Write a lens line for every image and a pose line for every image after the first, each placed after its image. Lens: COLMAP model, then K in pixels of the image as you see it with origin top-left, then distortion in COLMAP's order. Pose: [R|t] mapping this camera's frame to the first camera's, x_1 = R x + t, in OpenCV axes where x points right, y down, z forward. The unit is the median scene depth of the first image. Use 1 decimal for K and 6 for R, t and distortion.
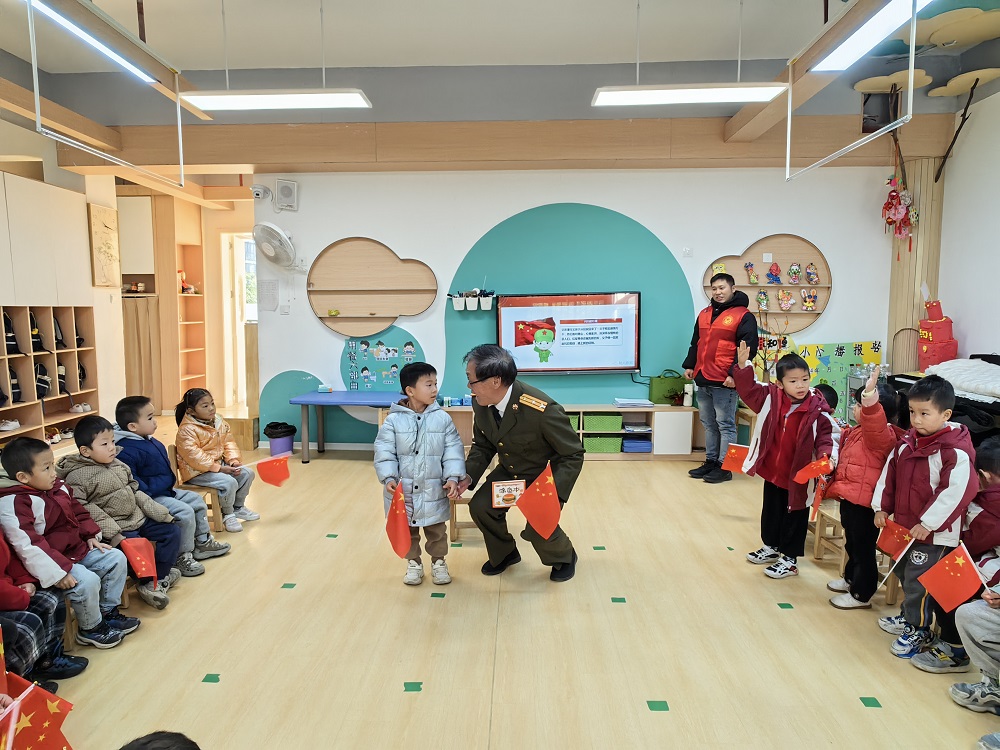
lens RADIAL K [[600.0, 0, 473.0], [0, 600.0, 345.5], [0, 0, 1]] dist [-0.053795, -0.000308]
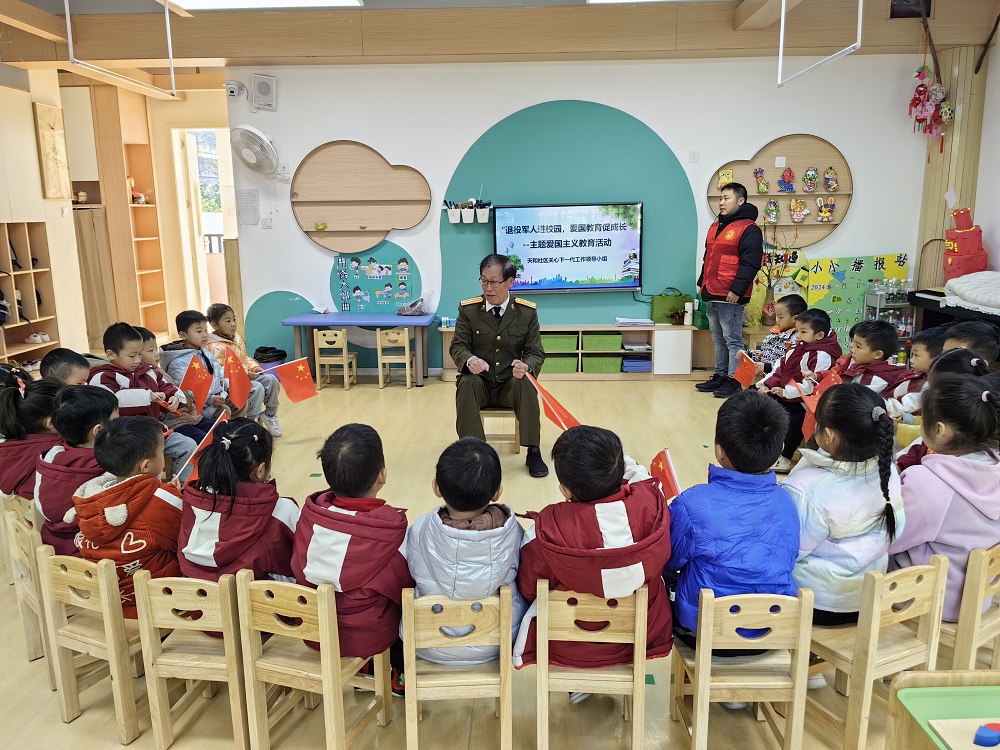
lens RADIAL K [[807.9, 0, 475.6], [0, 807.9, 471.3], [0, 0, 1]] dist [0.011596, -0.038995]
pose [[0.999963, -0.005275, -0.006858, 0.015727], [0.006762, 0.970966, 0.239123, 0.016588], [0.005397, -0.239160, 0.970965, -0.328974]]
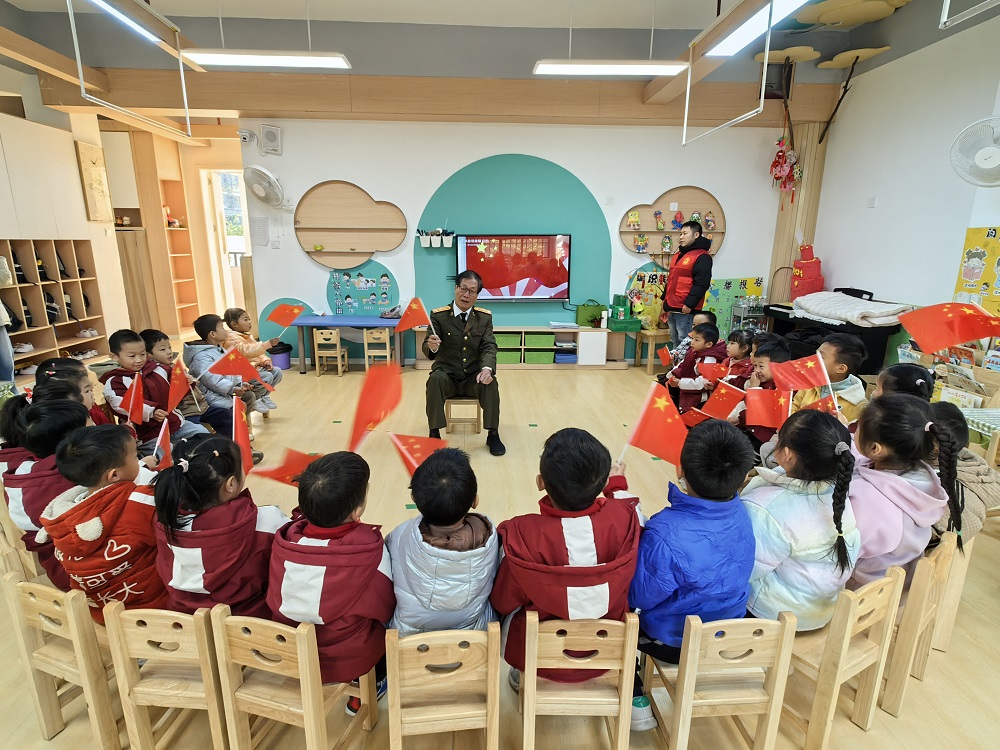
lens RADIAL K [[565.9, 0, 494.2], [0, 565.9, 414.6], [0, 0, 1]] dist [-0.016274, 0.001995]
pose [[0.995485, -0.013306, 0.093982, 0.003141], [-0.008530, 0.973578, 0.228197, 0.008822], [-0.094535, -0.227968, 0.969068, -0.194967]]
